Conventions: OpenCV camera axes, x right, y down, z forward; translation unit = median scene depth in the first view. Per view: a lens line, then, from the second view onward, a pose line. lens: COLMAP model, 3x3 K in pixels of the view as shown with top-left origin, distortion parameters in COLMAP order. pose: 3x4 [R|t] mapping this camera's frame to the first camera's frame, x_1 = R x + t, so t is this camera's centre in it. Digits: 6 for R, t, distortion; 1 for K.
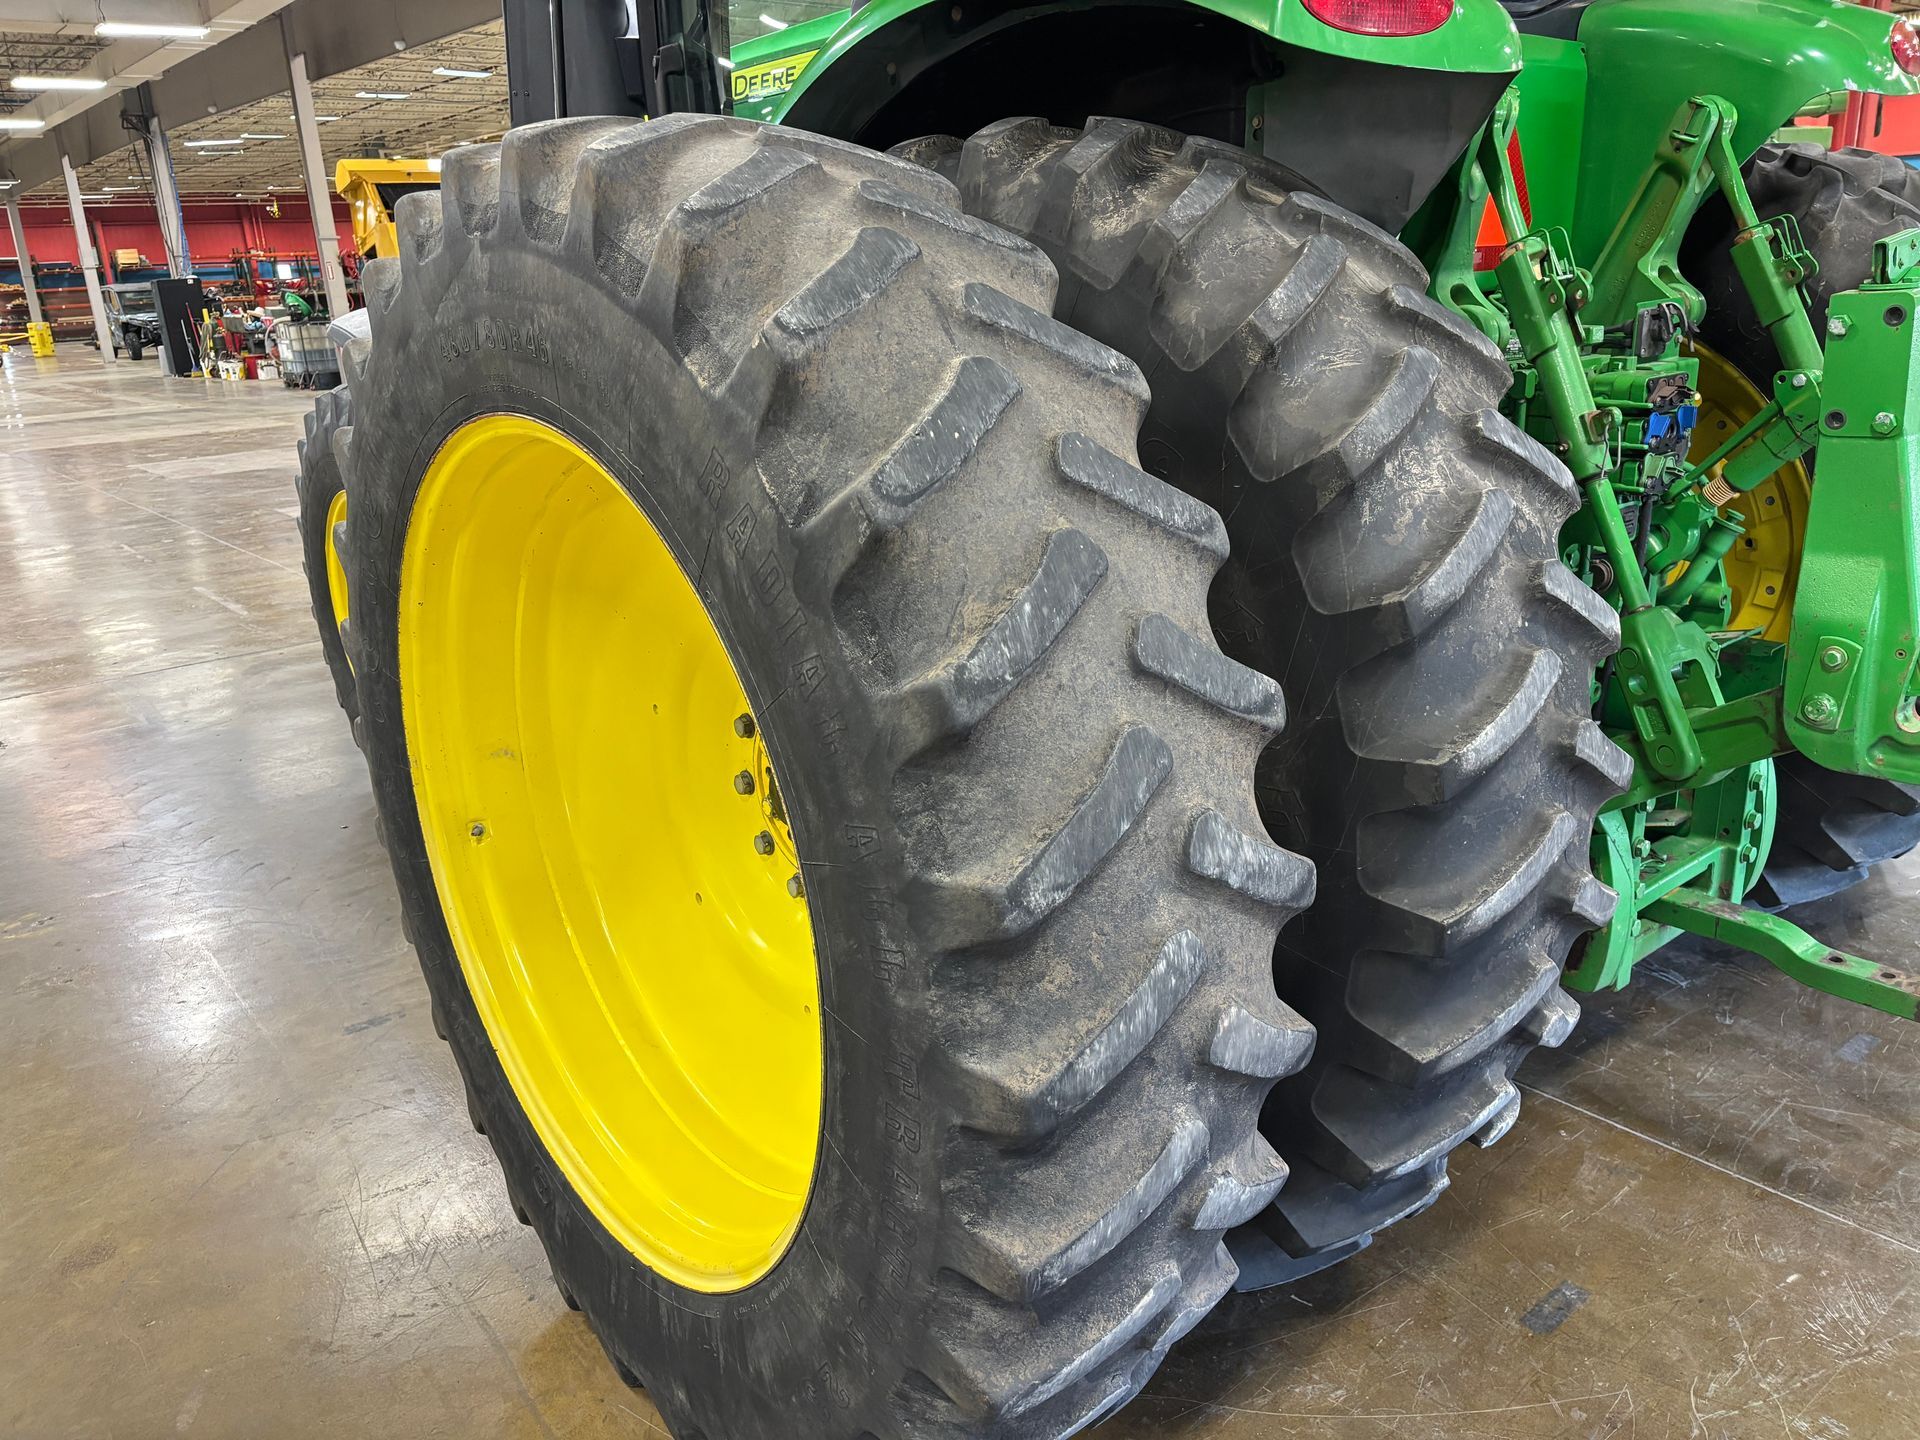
lens RADIAL K [[1451.0, 0, 966.1], [0, 1451.0, 718.5], [0, 0, 1]] dist [0.055487, -0.060075]
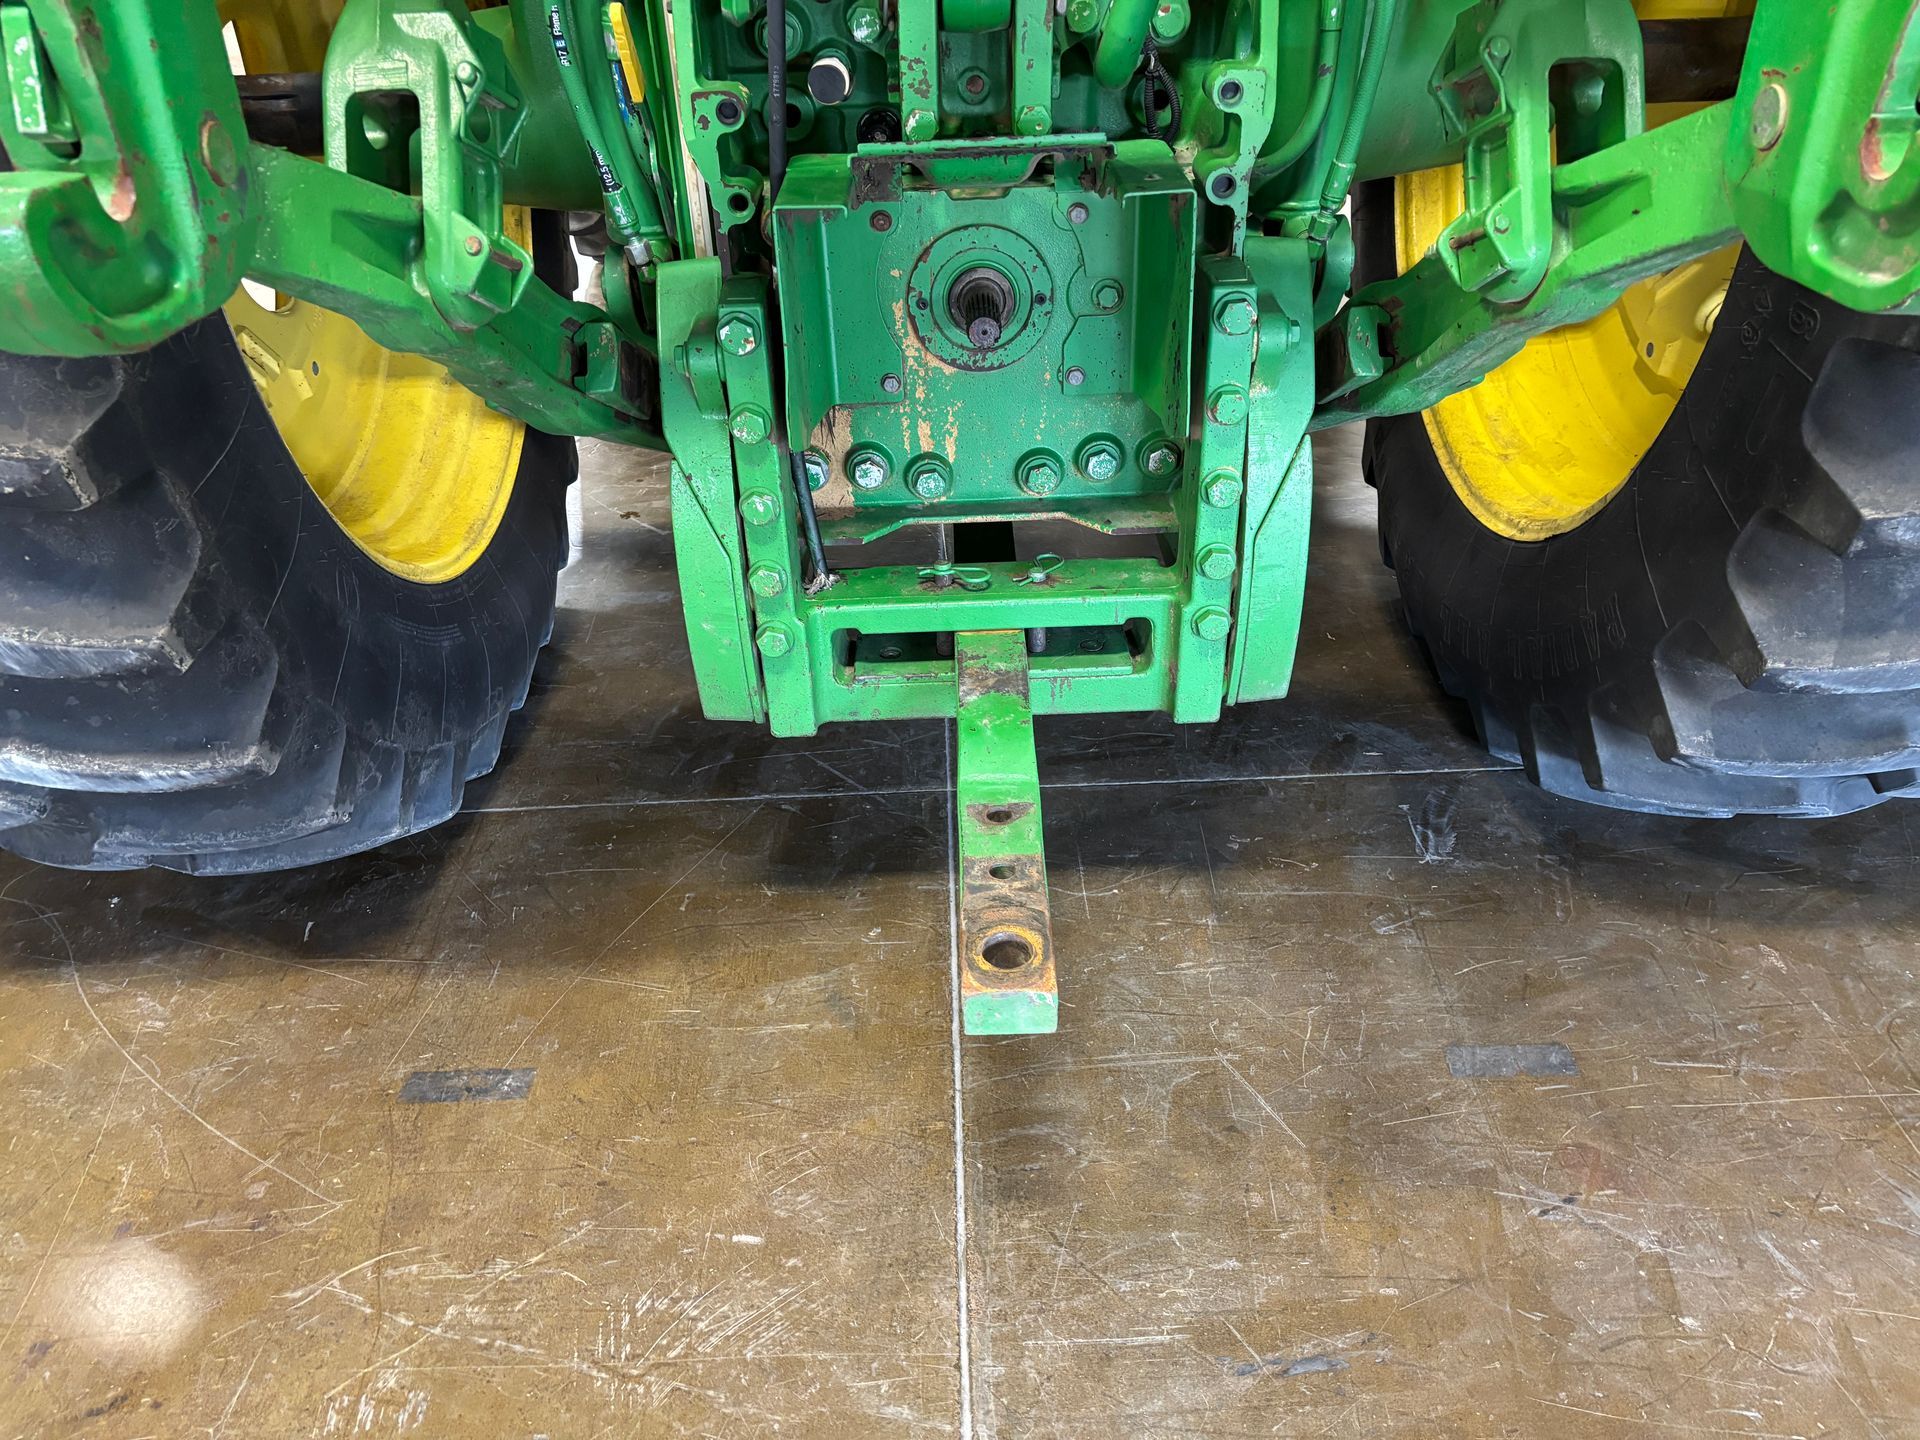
lens RADIAL K [[1451.0, 0, 947.9], [0, 1451.0, 720.2], [0, 0, 1]] dist [0.055487, -0.060075]
pose [[0.771076, 0.355173, -0.528482, 1.121125], [-0.189663, 0.920416, 0.341852, -0.055987], [0.607840, -0.163360, 0.777074, 0.785834]]
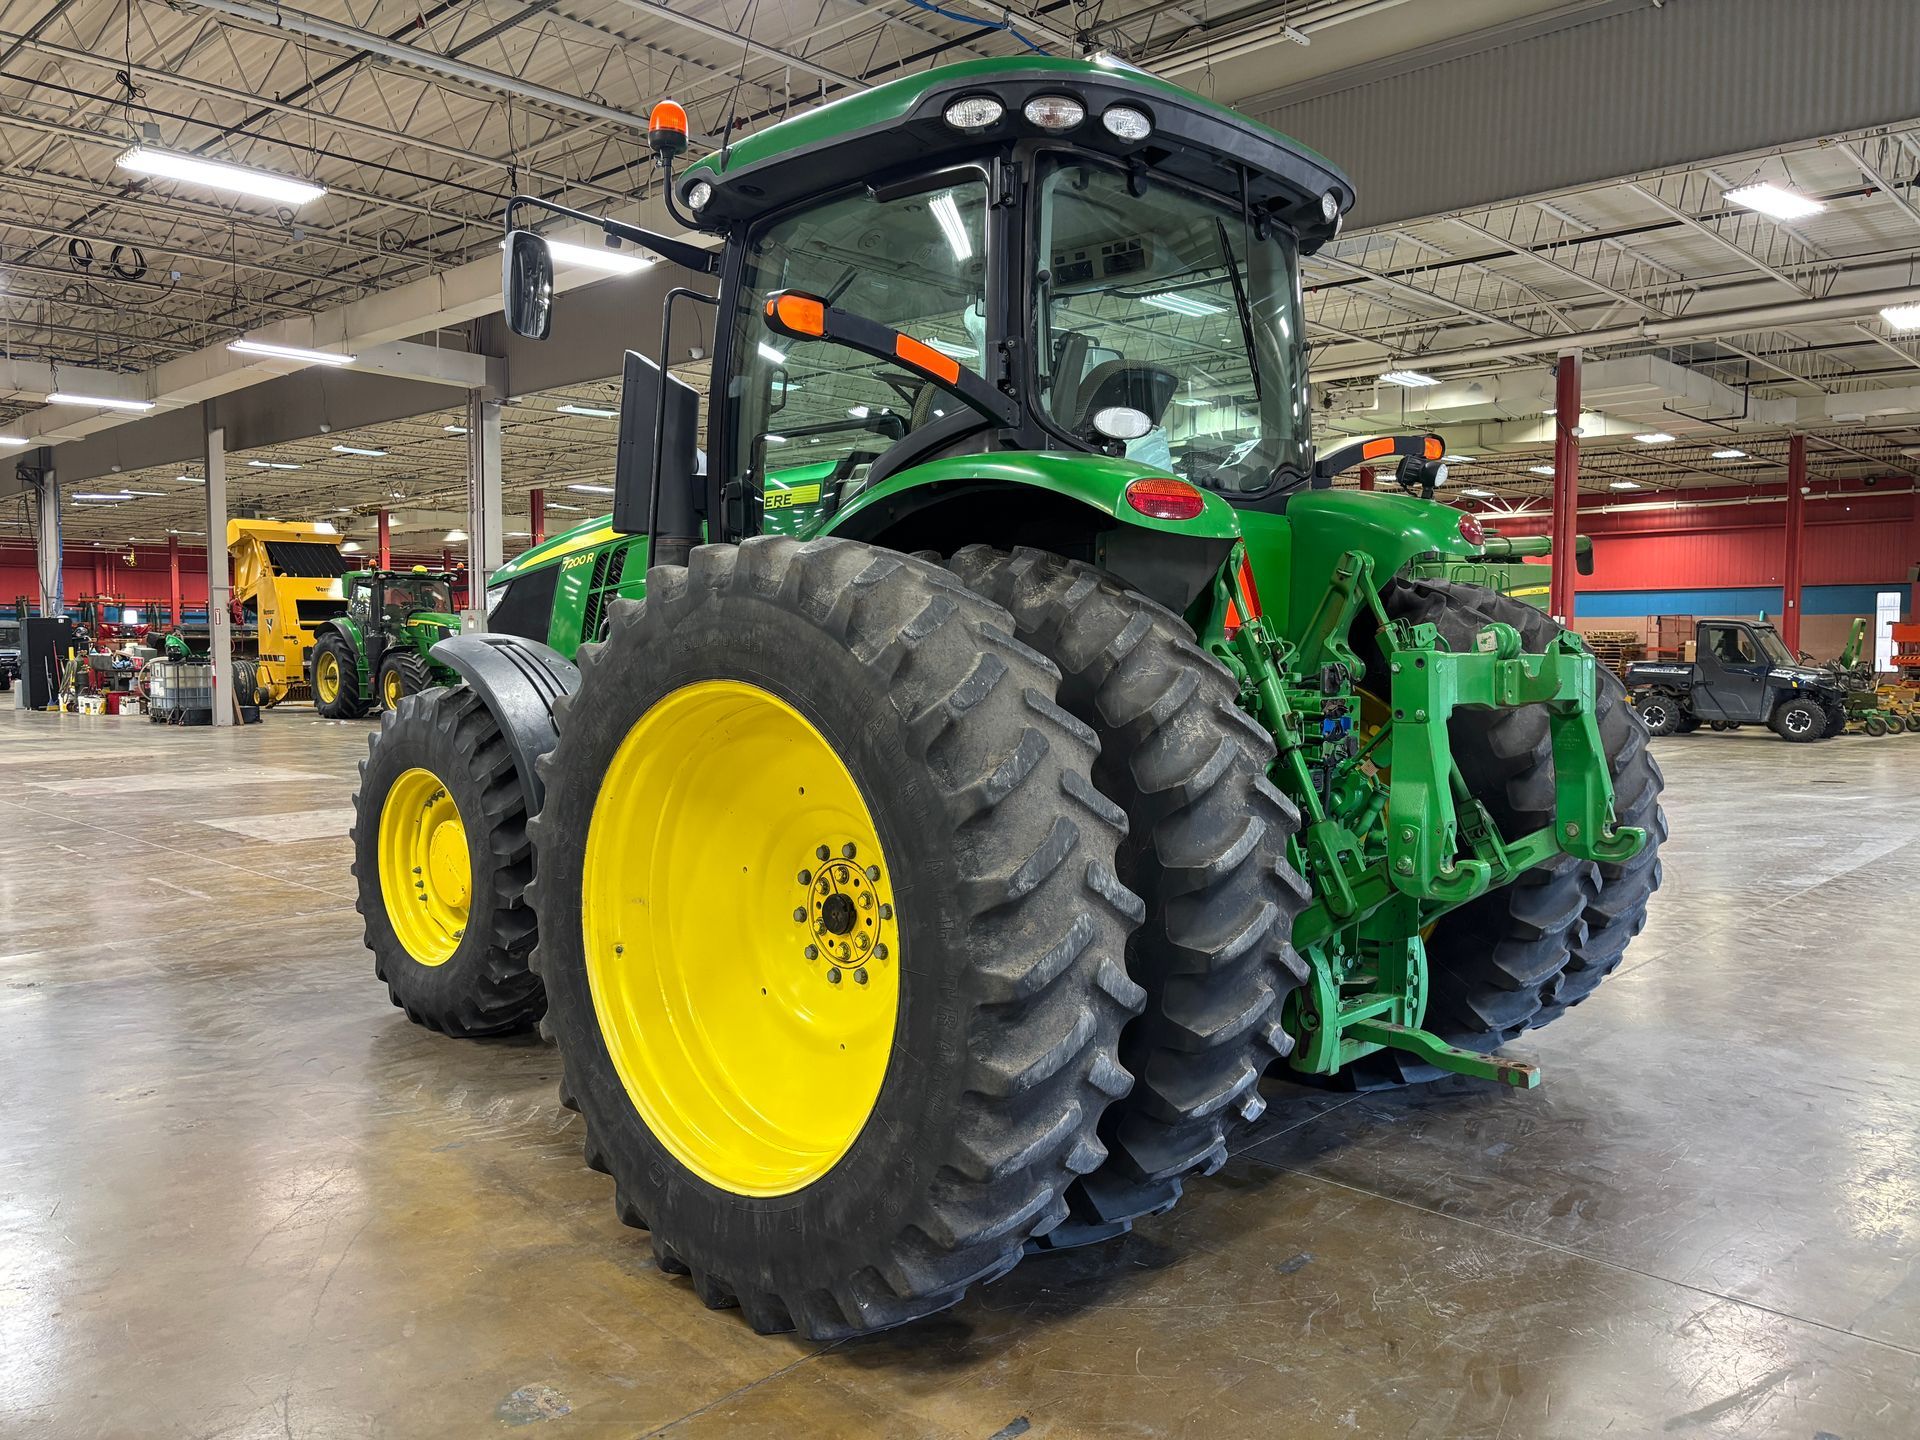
lens RADIAL K [[1451.0, 0, 957.3], [0, 1451.0, 717.5], [0, 0, 1]] dist [0.055487, -0.060075]
pose [[0.993233, 0.040625, 0.108798, -0.202202], [-0.012271, 0.968289, -0.249531, 0.289955], [-0.115485, 0.246507, 0.962236, -0.792769]]
